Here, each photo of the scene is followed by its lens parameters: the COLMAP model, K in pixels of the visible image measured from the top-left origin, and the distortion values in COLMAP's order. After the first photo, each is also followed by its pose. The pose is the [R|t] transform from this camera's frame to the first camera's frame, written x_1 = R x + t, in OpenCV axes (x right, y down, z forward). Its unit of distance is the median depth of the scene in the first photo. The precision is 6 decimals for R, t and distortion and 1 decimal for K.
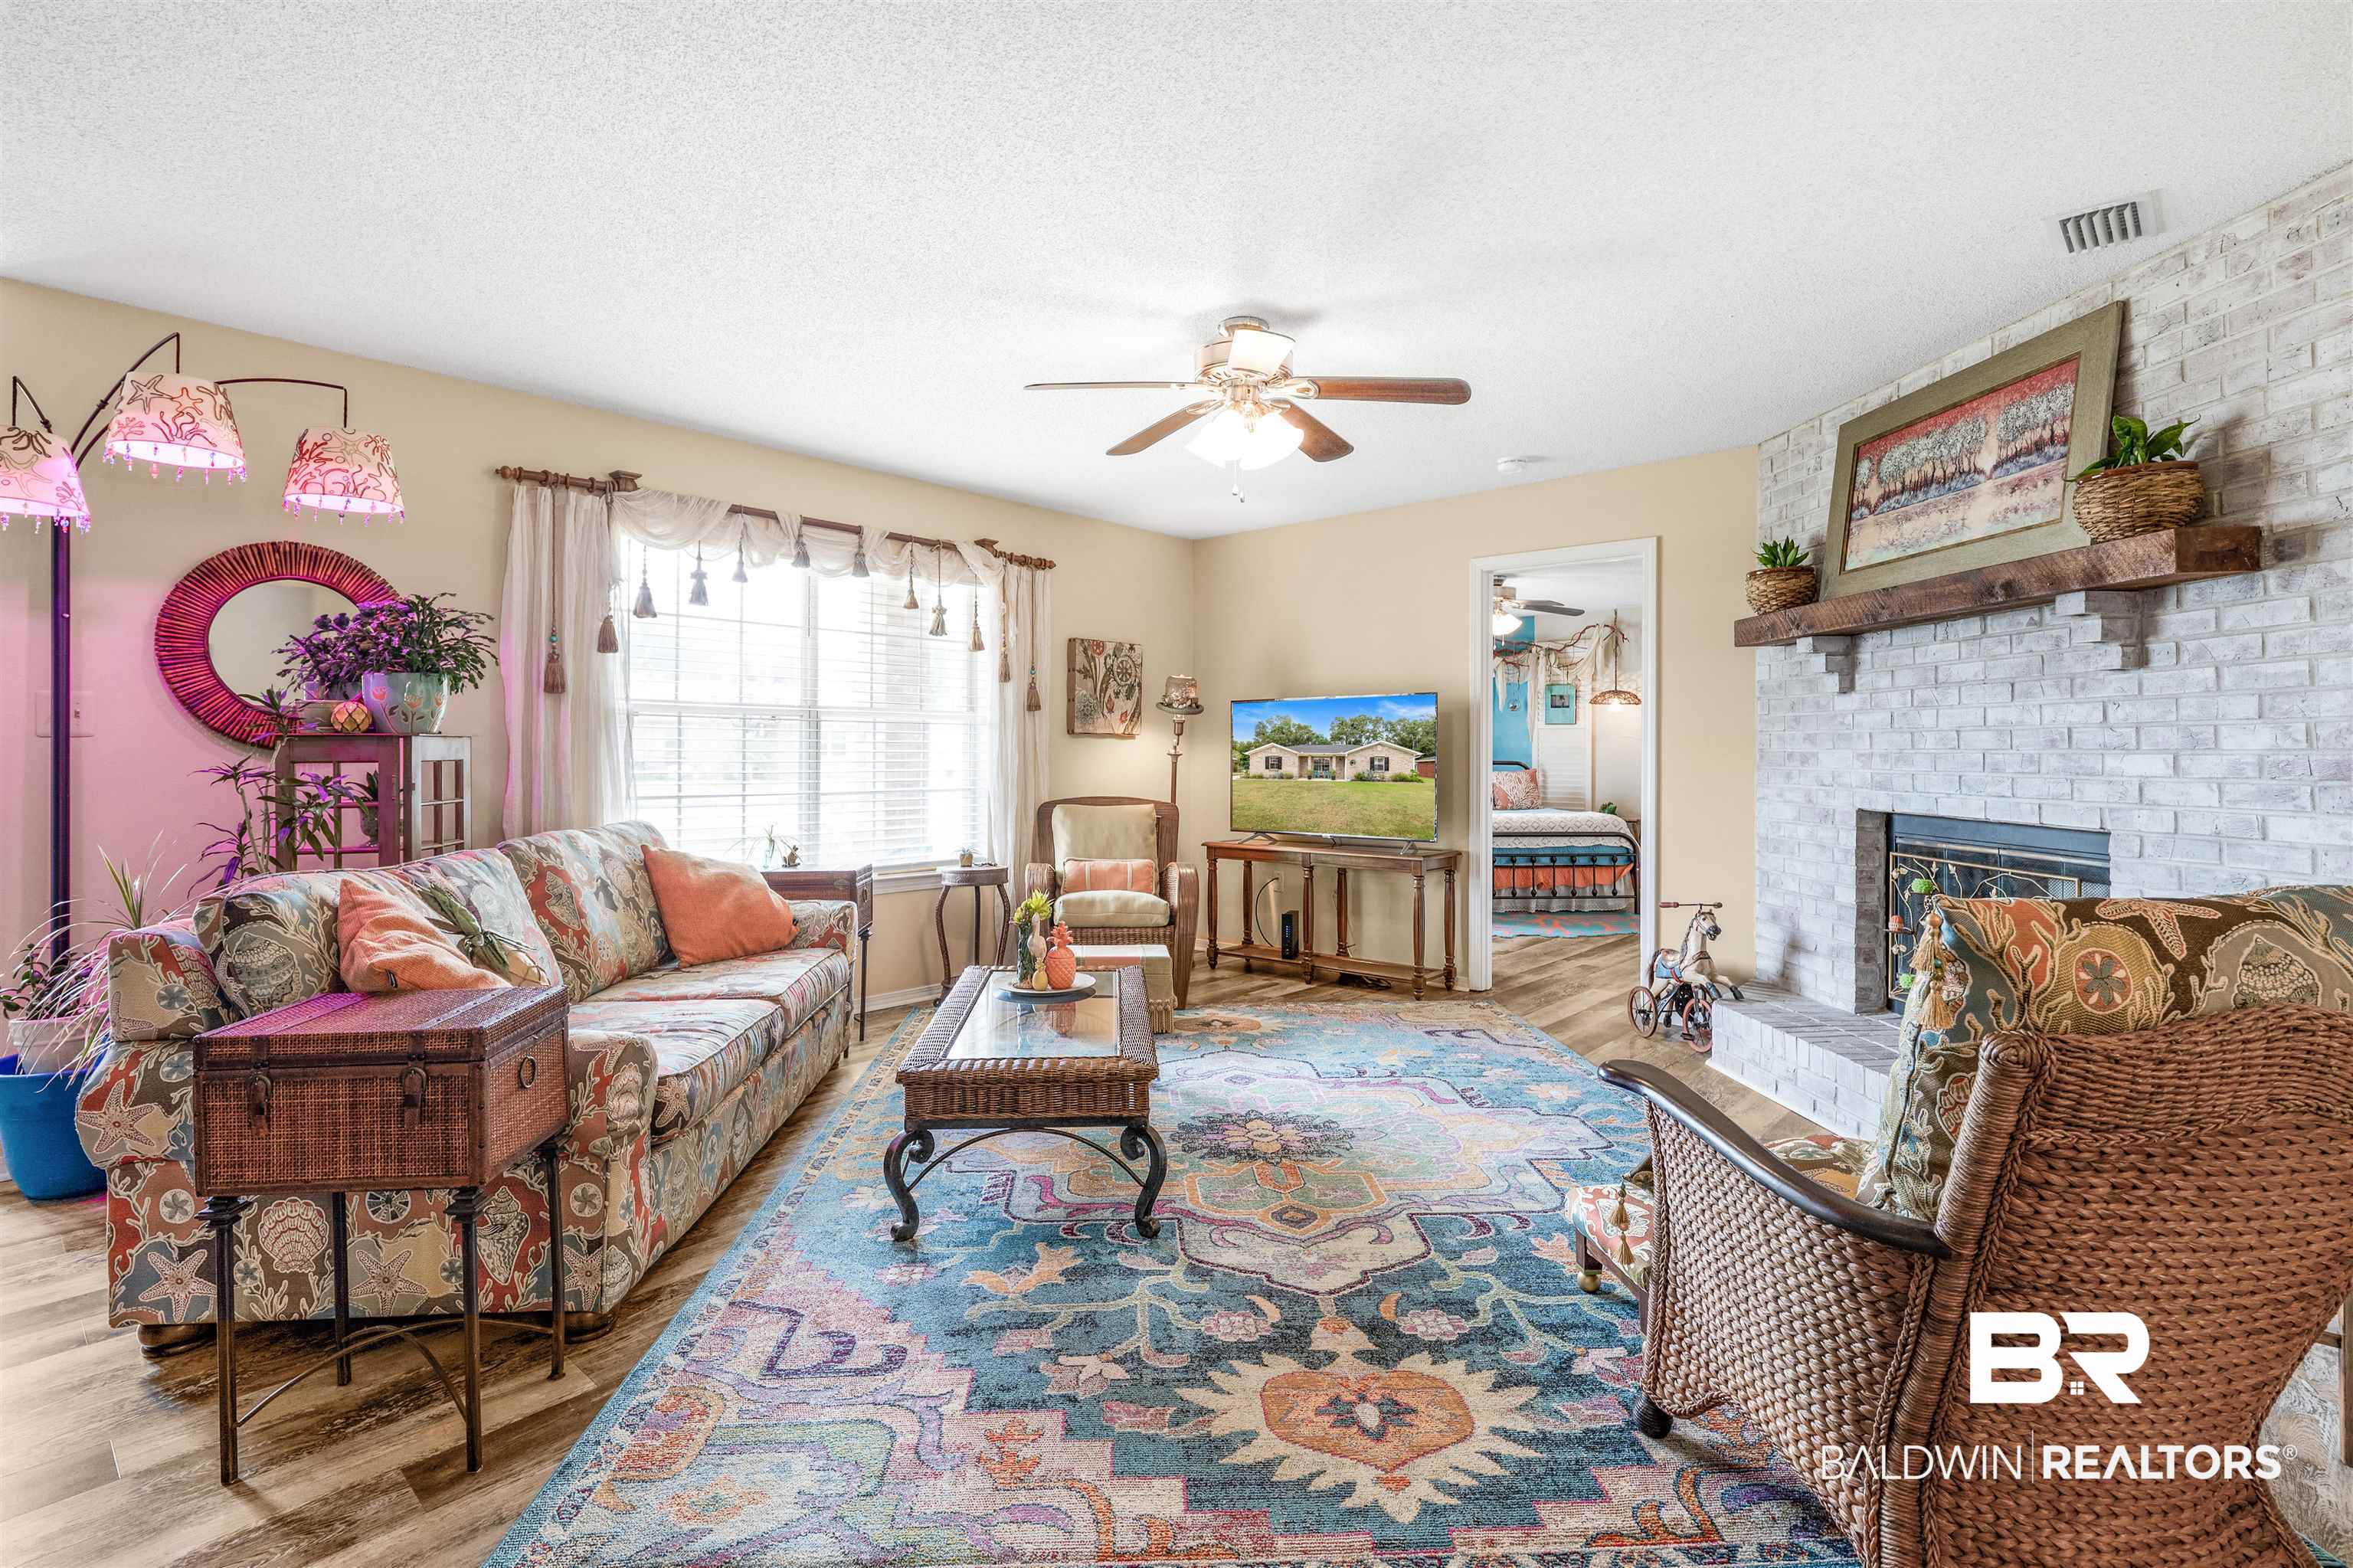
lens RADIAL K [[1105.6, 0, 1172.7], [0, 1105.6, 749.4], [0, 0, 1]] dist [-0.002166, -0.000140]
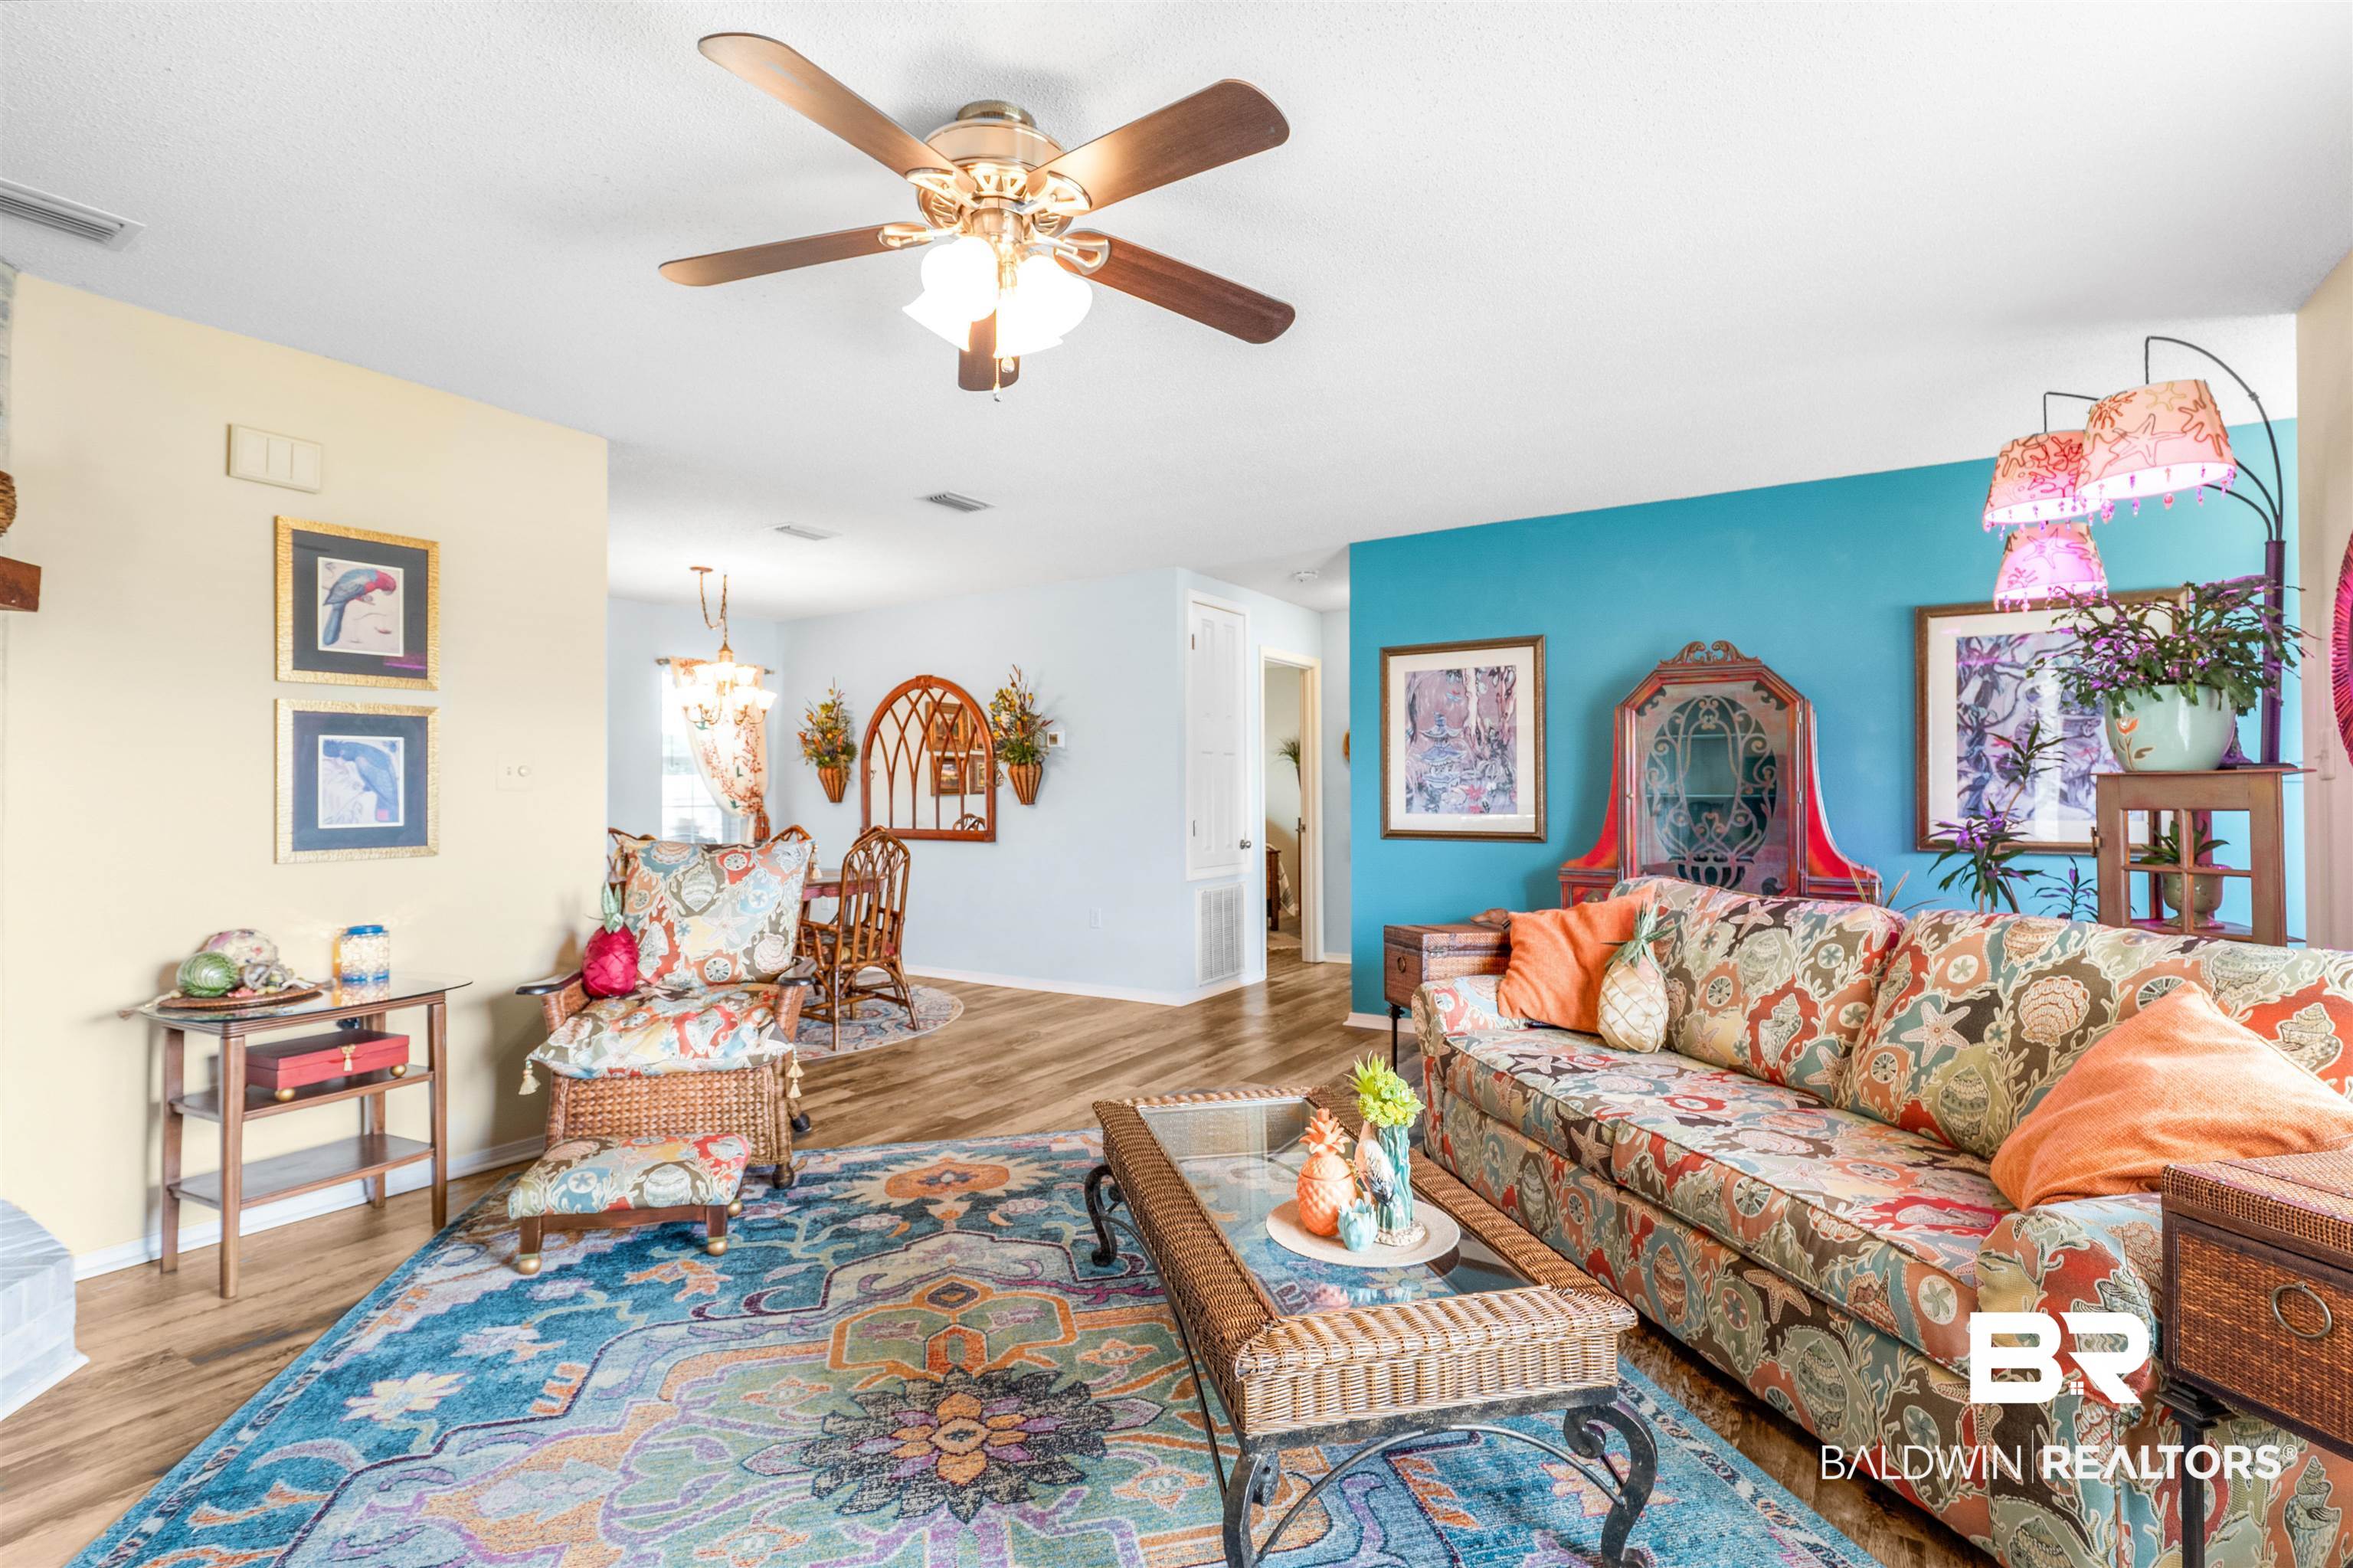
lens RADIAL K [[1100.9, 0, 1176.5], [0, 1100.9, 784.0], [0, 0, 1]] dist [0.002117, -0.000258]
pose [[-0.985784, -0.001171, -0.168011, 0.066612], [0.000564, 0.999947, -0.010280, 0.001361], [0.168014, -0.010229, -0.985732, 1.612907]]
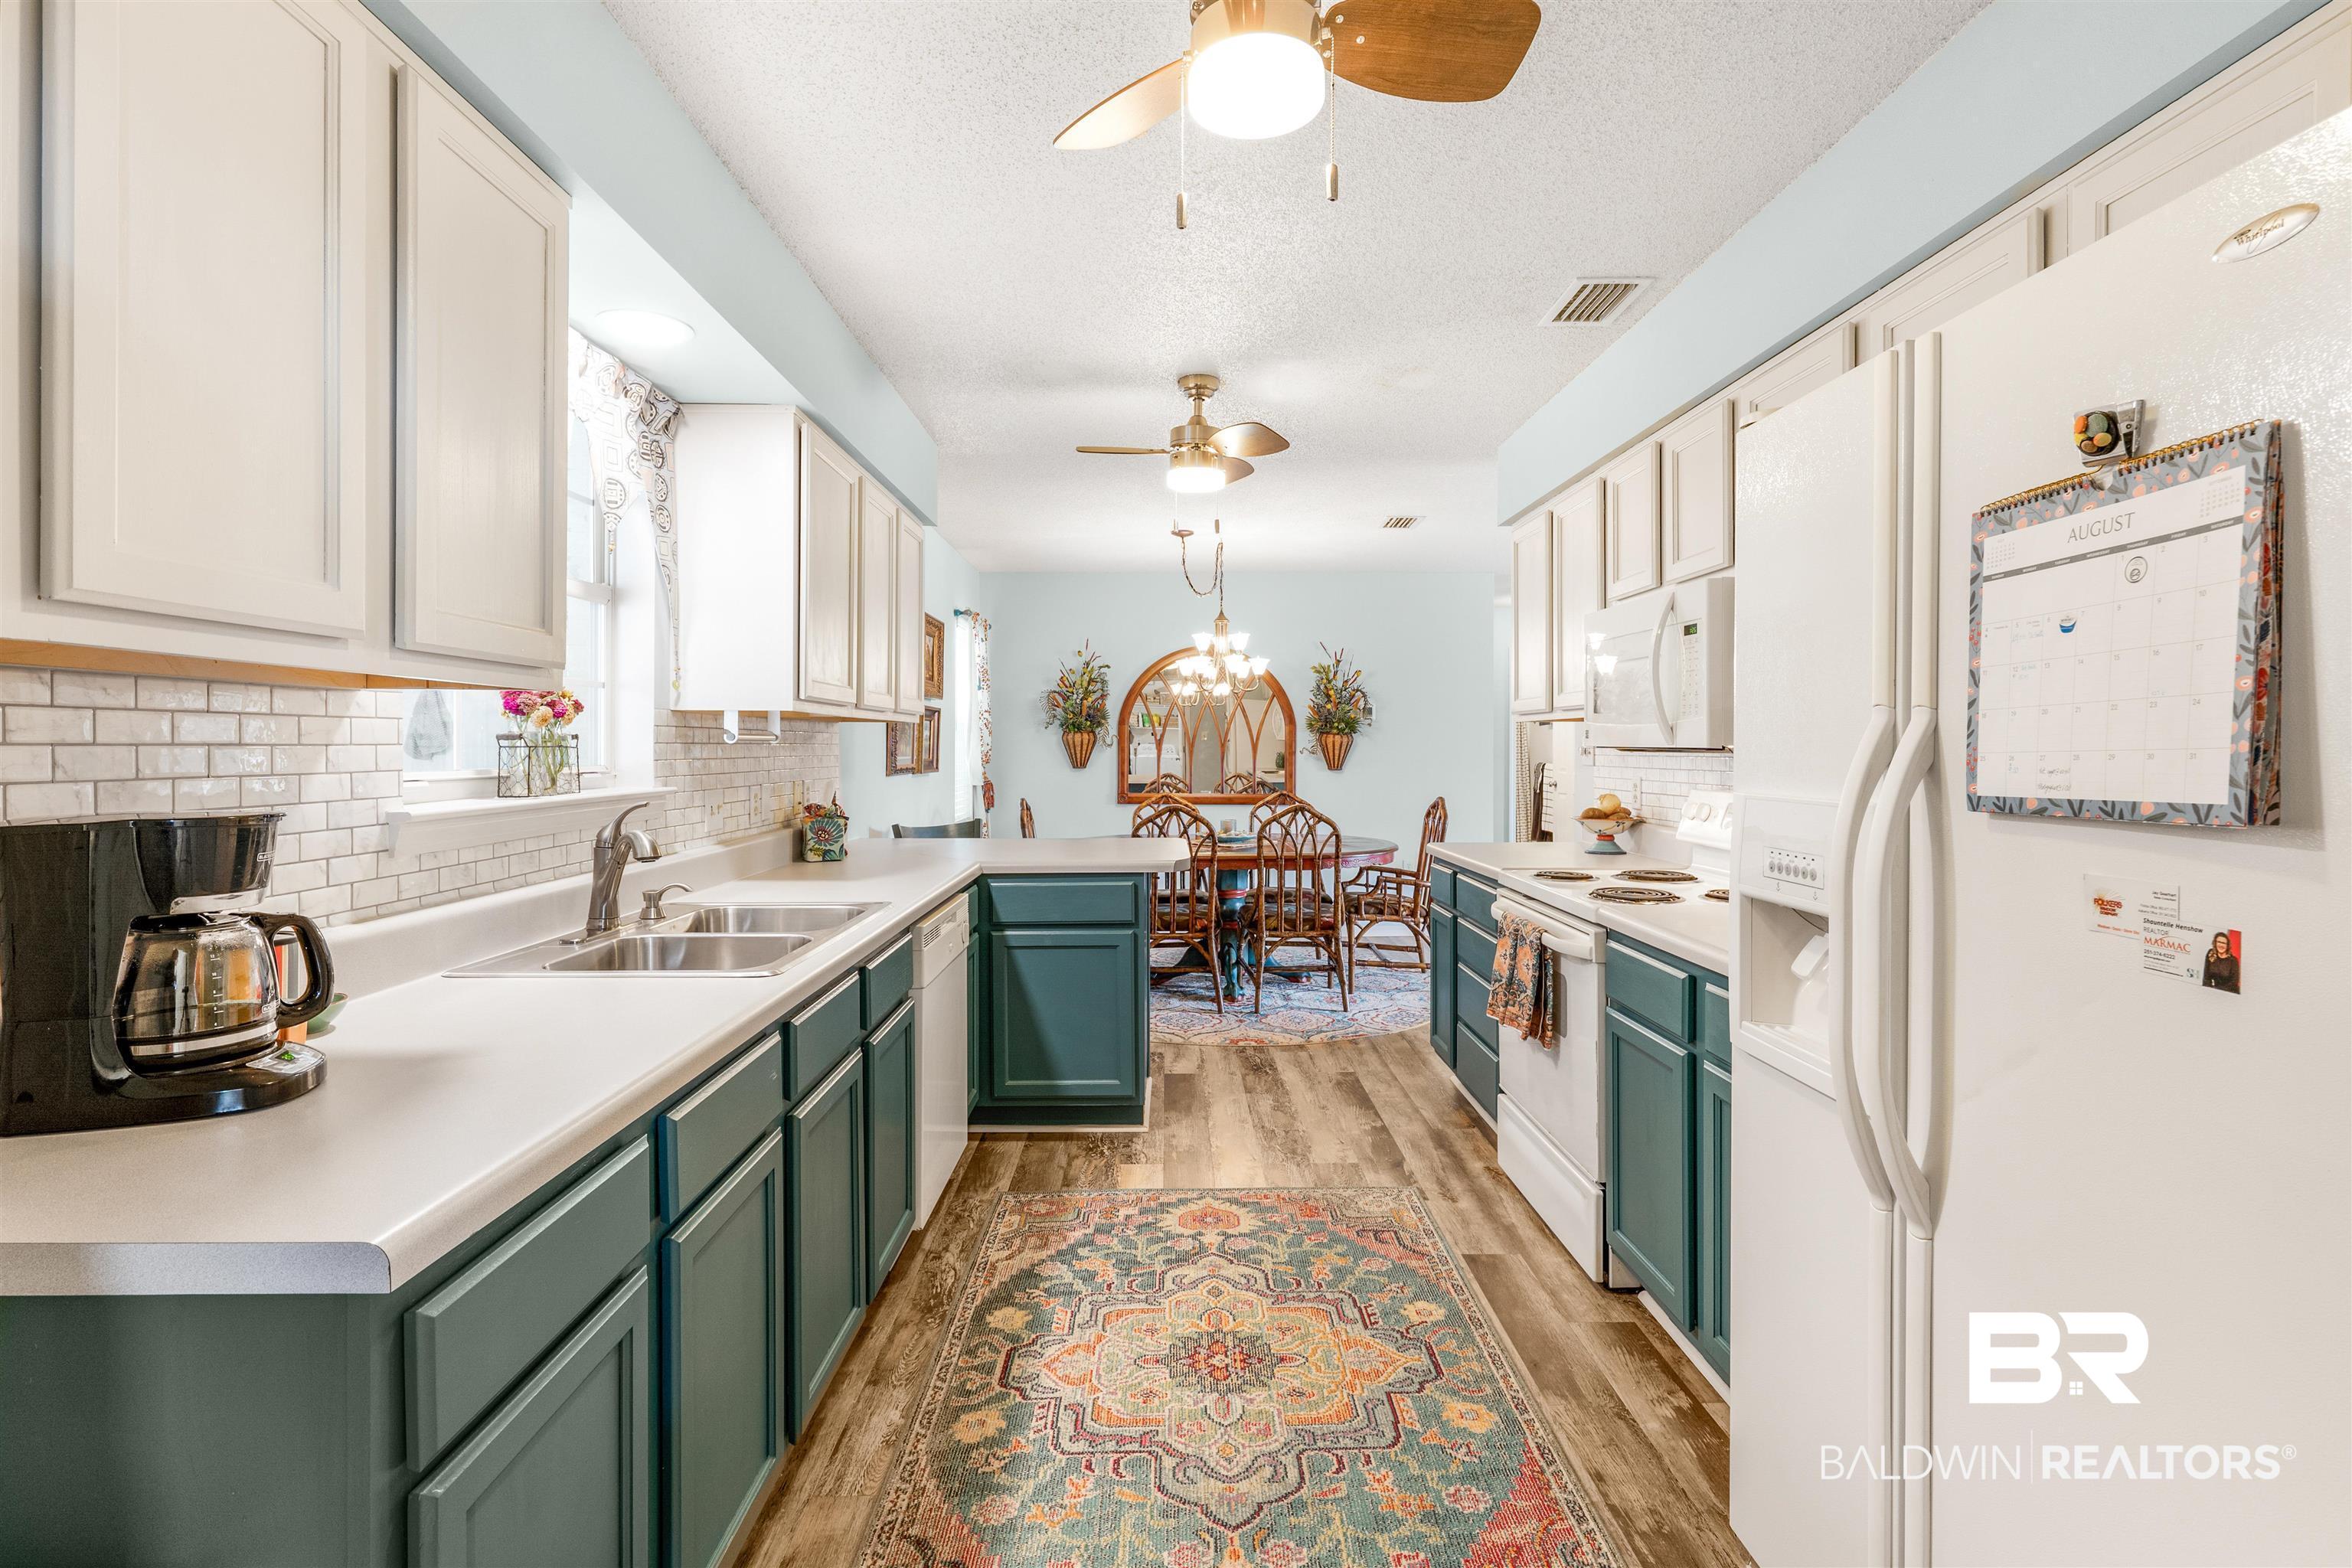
lens RADIAL K [[1097.9, 0, 1171.0], [0, 1097.9, 761.6], [0, 0, 1]] dist [-0.001024, -0.000285]
pose [[-0.734200, 0.005901, -0.678907, 1.734773], [-0.002157, 0.999937, 0.011024, -0.022720], [0.678929, 0.009558, -0.734141, 0.985661]]
